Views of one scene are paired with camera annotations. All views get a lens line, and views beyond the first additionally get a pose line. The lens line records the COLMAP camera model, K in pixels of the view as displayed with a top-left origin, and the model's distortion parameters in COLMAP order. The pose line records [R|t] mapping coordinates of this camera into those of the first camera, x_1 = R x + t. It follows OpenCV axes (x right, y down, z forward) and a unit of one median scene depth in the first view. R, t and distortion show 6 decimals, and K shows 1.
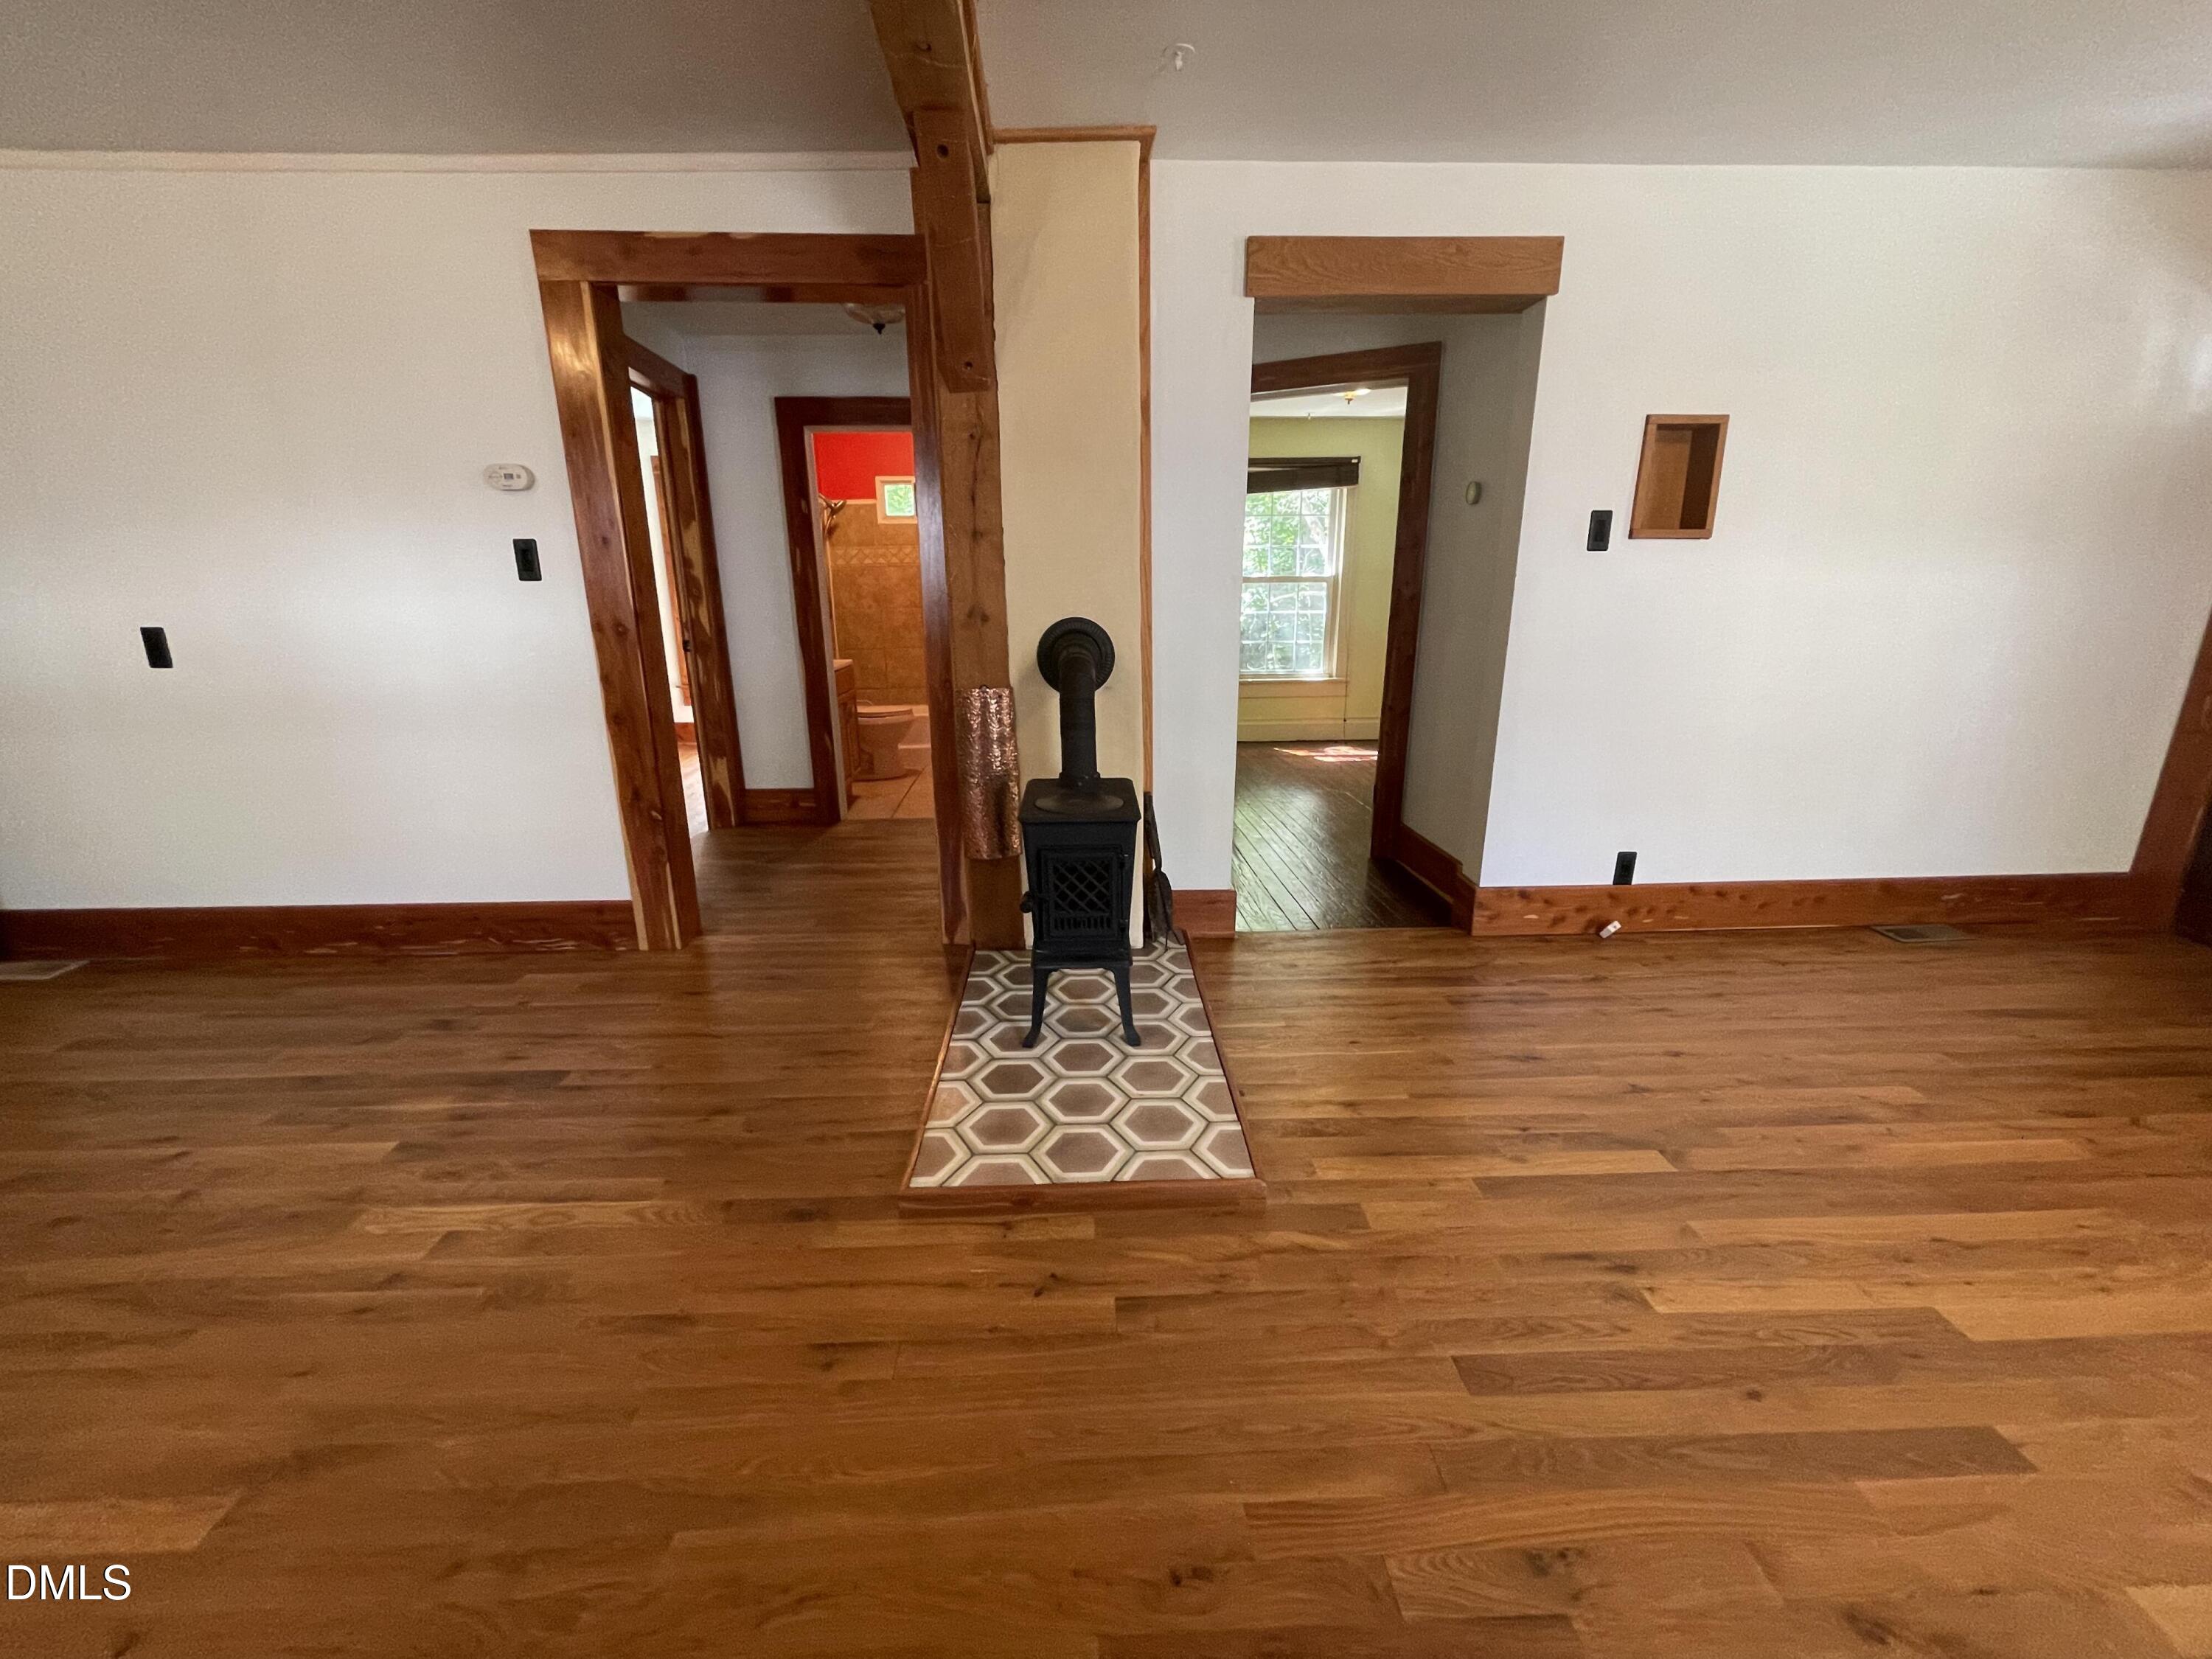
lens RADIAL K [[894.7, 0, 1106.0], [0, 894.7, 829.5], [0, 0, 1]] dist [0.007780, -0.004398]
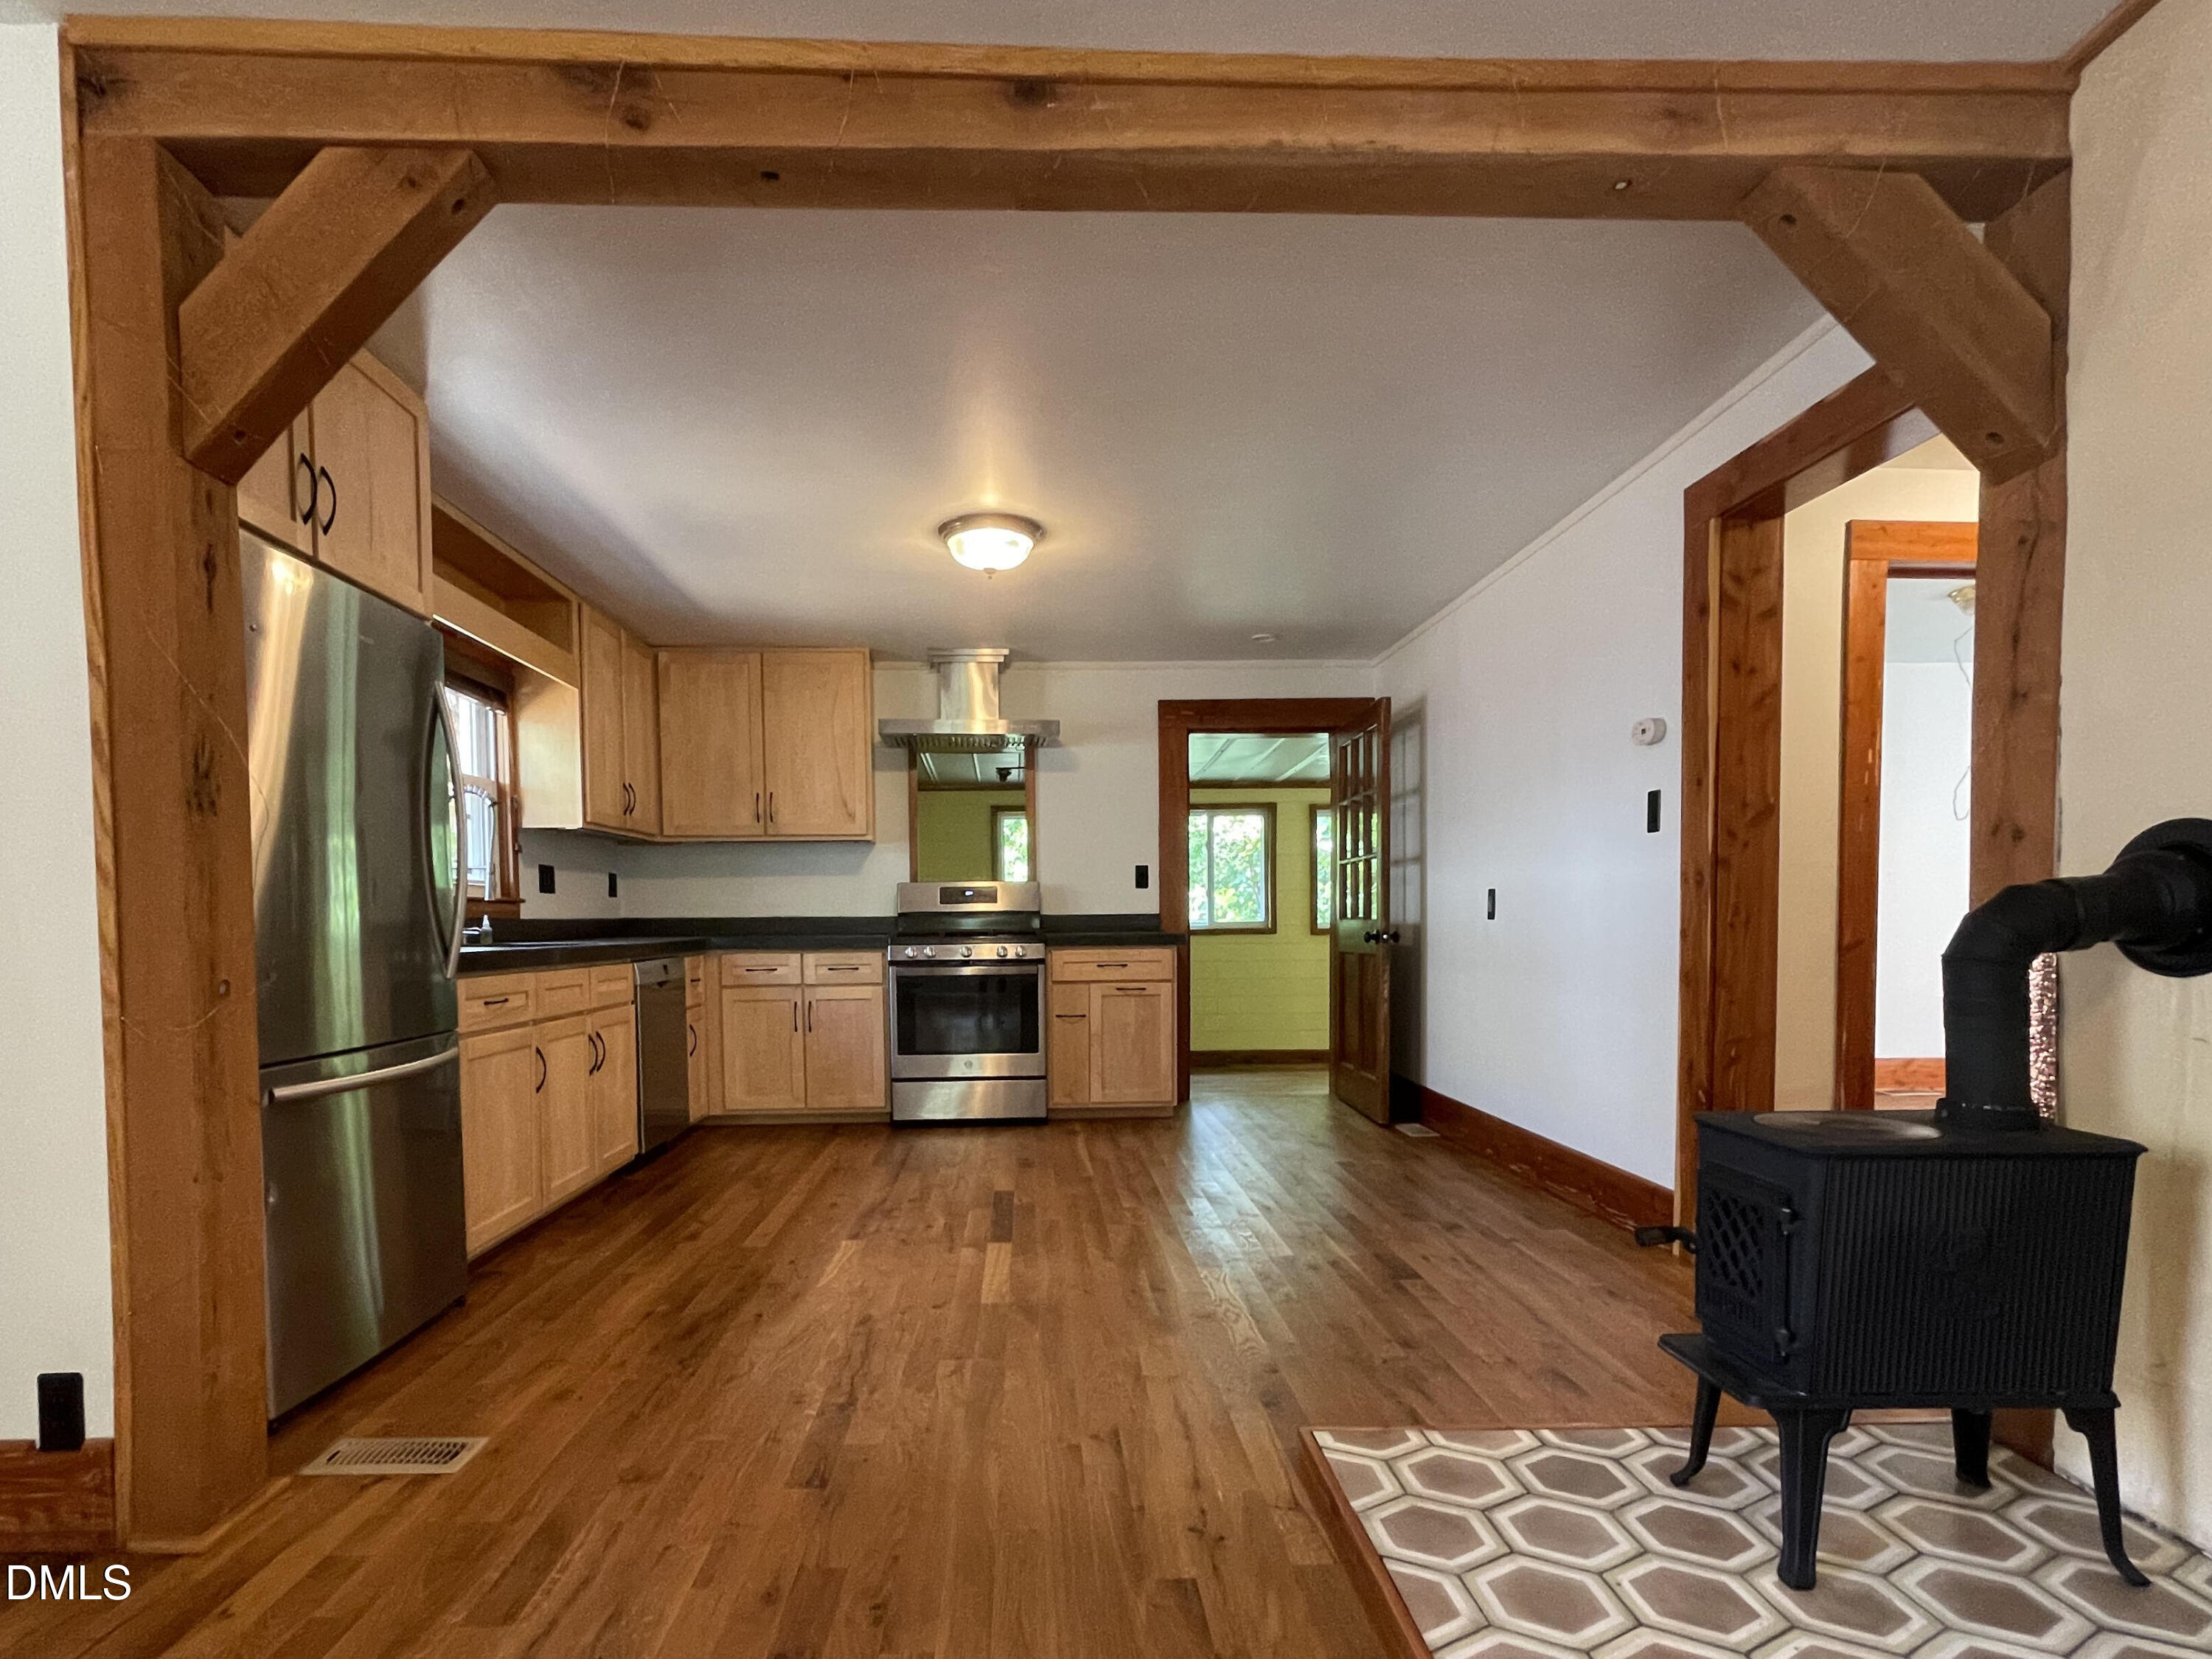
lens RADIAL K [[1119.2, 0, 1041.9], [0, 1119.2, 979.9], [0, 0, 1]] dist [-0.003121, 0.000662]
pose [[-0.028820, 0.056325, -0.997996, 0.723274], [-0.263142, 0.962767, 0.061936, -0.030108], [0.964327, 0.264400, -0.012926, 0.512823]]
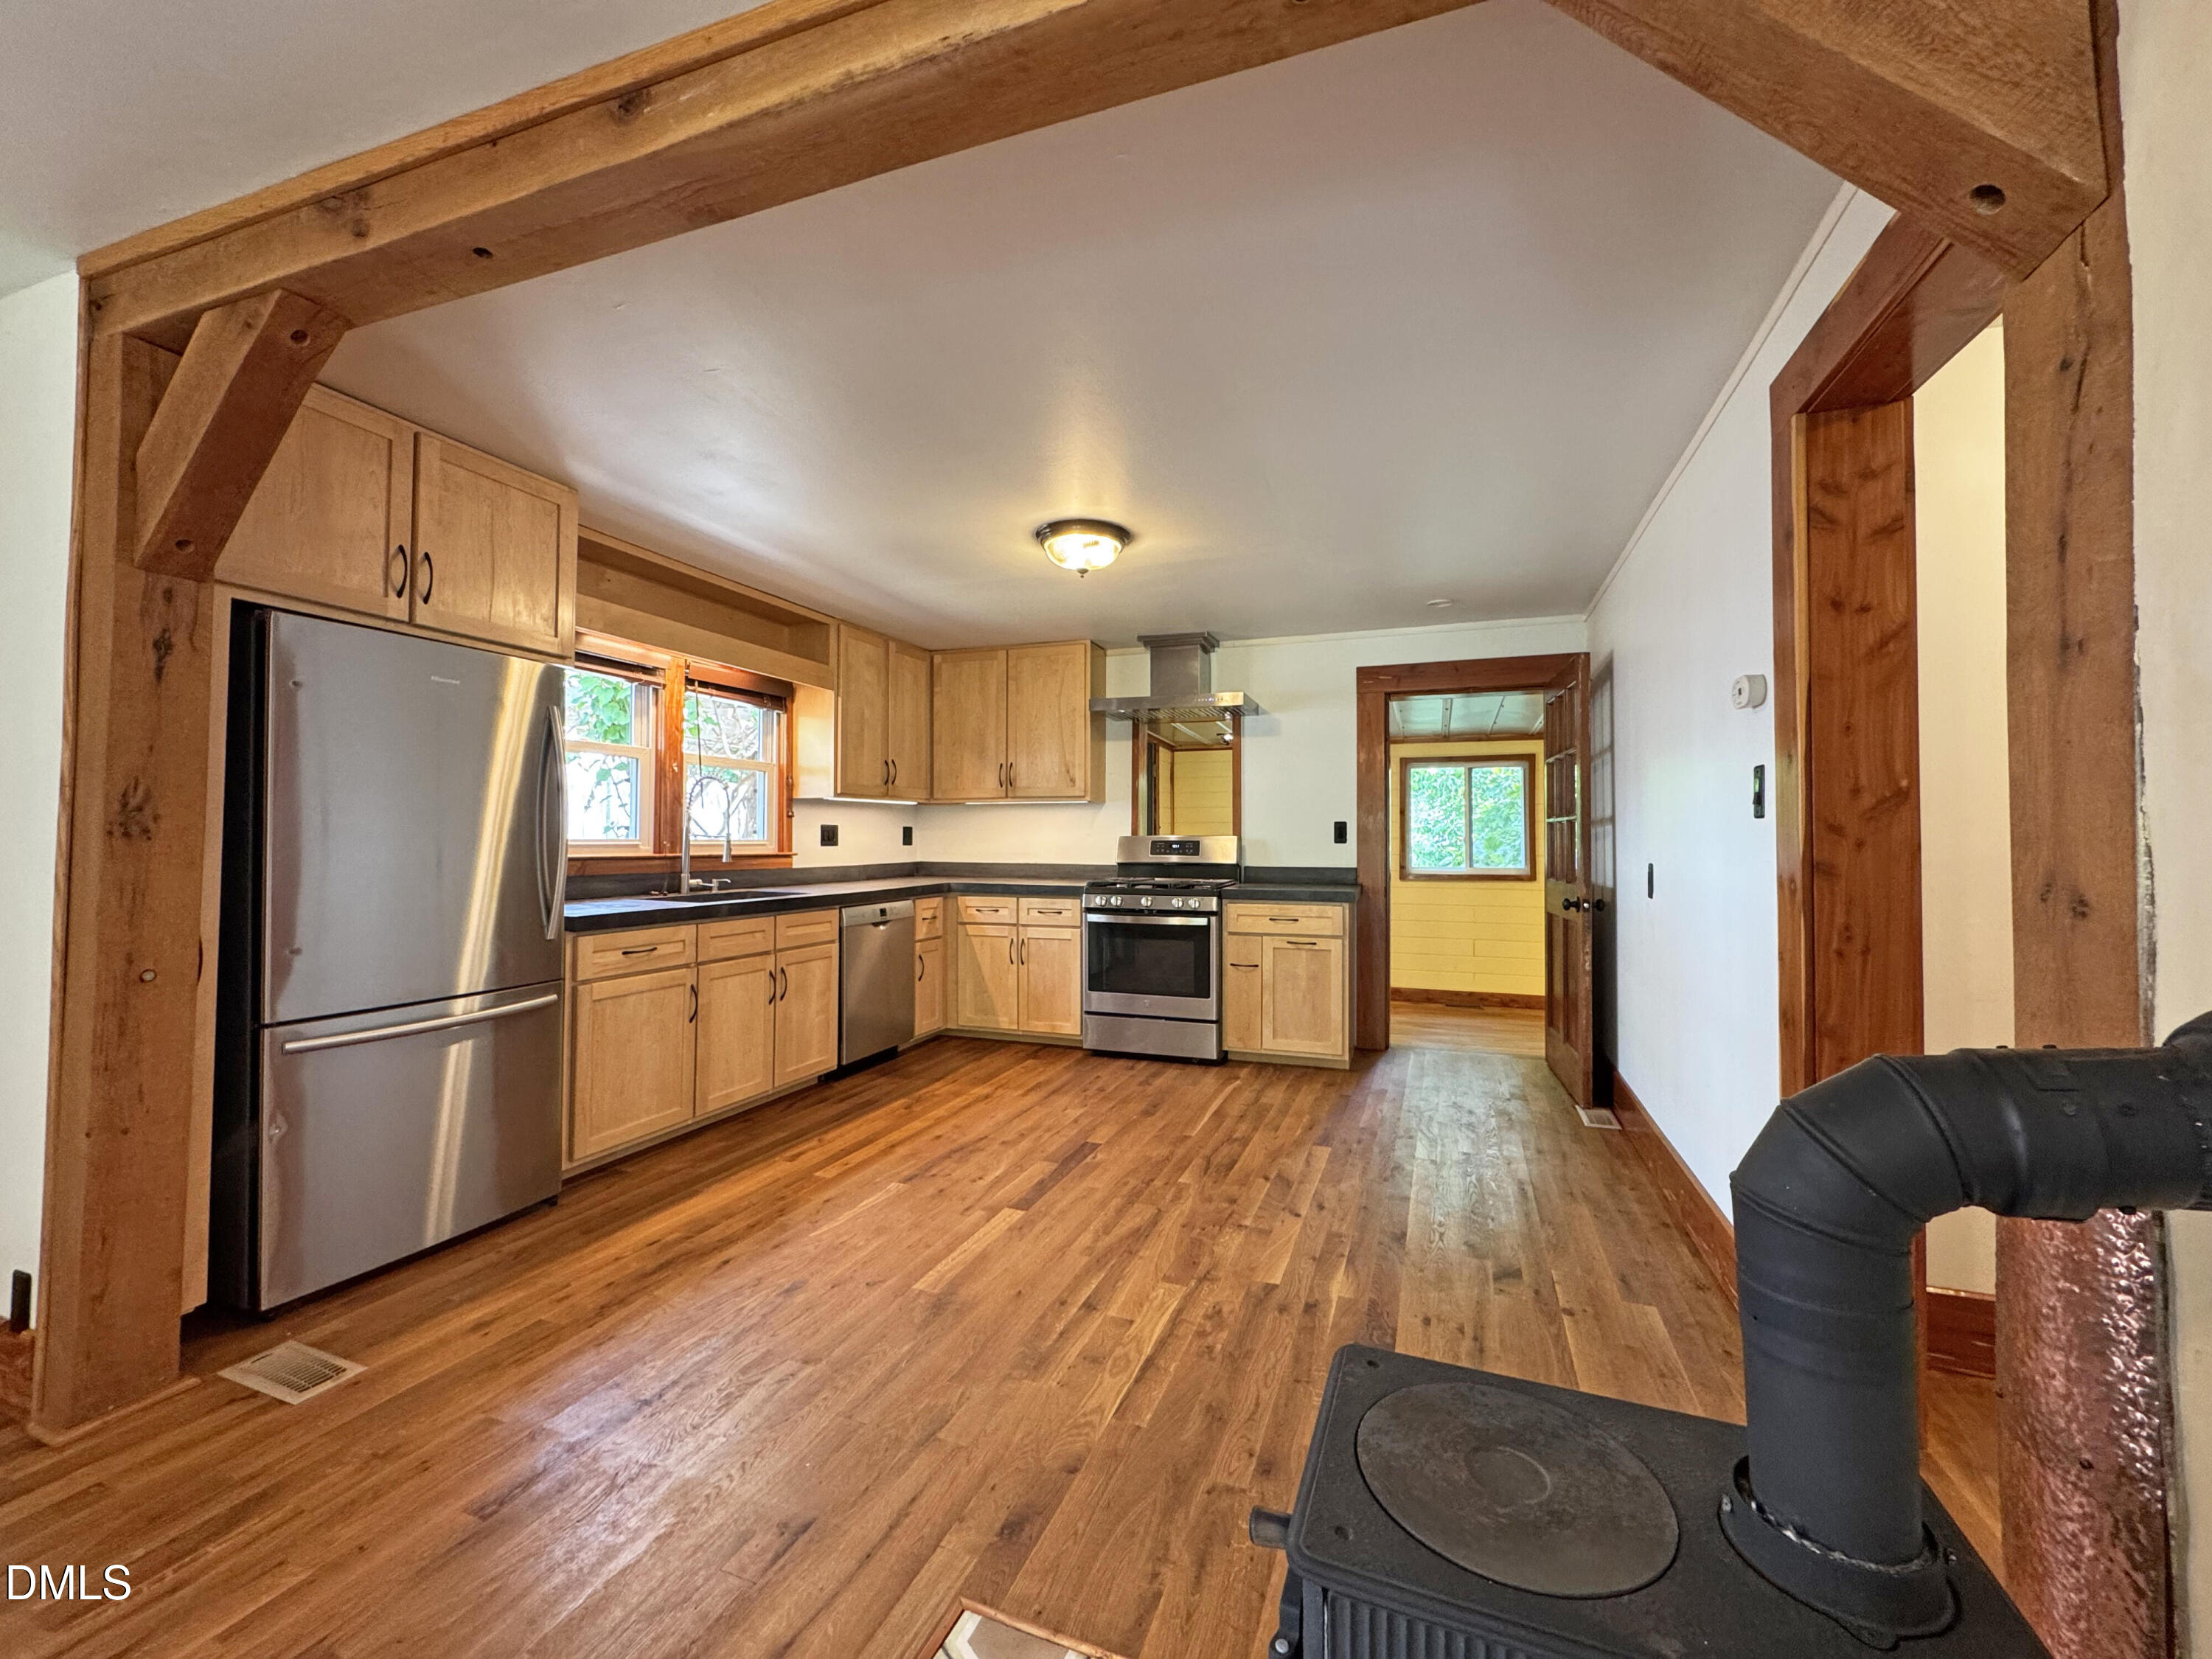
lens RADIAL K [[883.0, 0, 1106.0], [0, 883.0, 829.5], [0, 0, 1]] dist [-0.002341, -0.000142]
pose [[-0.396875, -0.007581, -0.917841, 0.319477], [-0.251735, 0.962522, 0.100901, -0.249066], [0.882678, 0.271098, -0.383909, 0.977282]]
